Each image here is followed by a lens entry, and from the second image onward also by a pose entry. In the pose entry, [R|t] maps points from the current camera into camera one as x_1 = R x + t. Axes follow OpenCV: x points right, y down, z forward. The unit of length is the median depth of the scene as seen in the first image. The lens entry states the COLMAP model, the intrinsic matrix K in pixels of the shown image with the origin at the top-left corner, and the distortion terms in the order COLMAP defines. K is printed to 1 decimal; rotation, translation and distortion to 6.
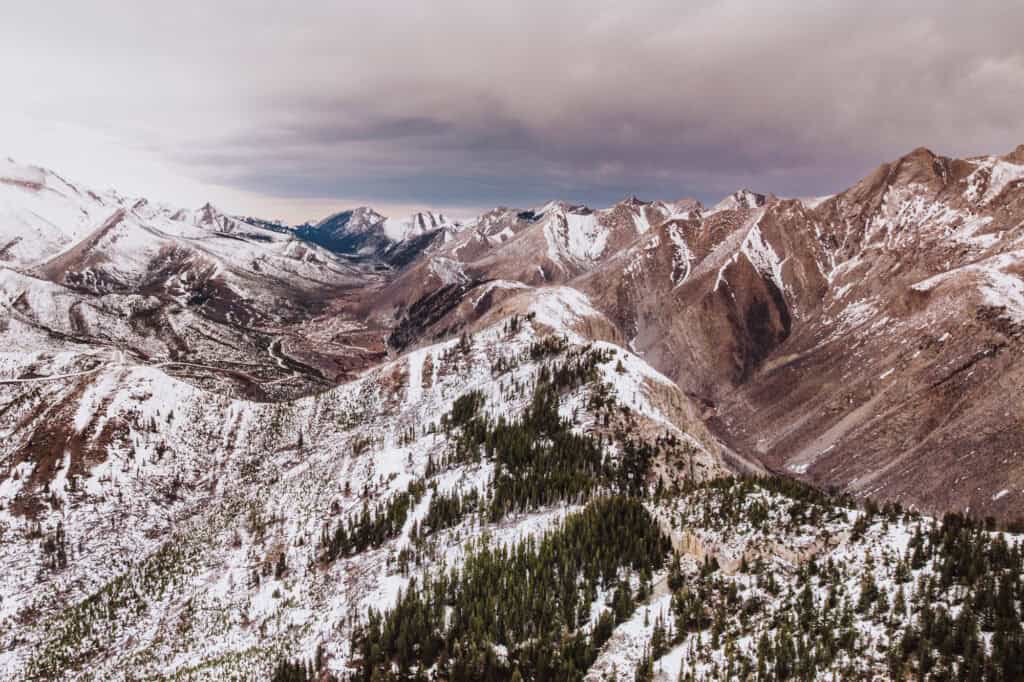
lens RADIAL K [[698.8, 0, 512.0], [0, 698.8, 341.0], [0, 0, 1]] dist [0.001322, 0.000369]
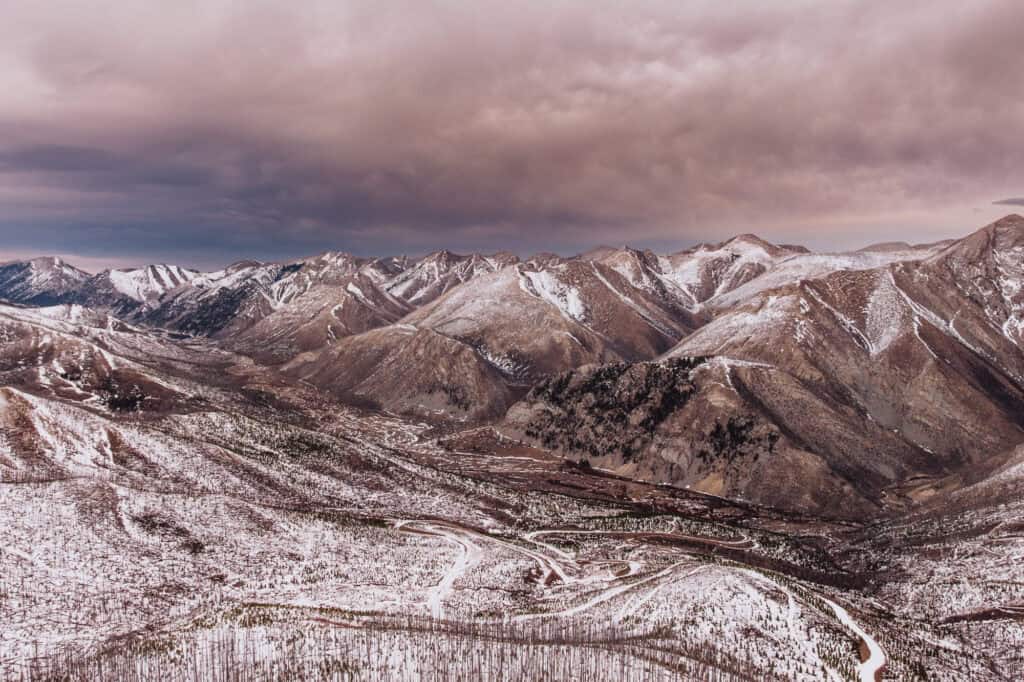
lens RADIAL K [[698.8, 0, 512.0], [0, 698.8, 341.0], [0, 0, 1]] dist [0.001322, 0.000369]
pose [[0.880599, -0.055332, 0.470621, -0.298830], [0.086217, 0.995291, -0.044305, -0.046157], [-0.465954, 0.079590, 0.881222, 0.195450]]
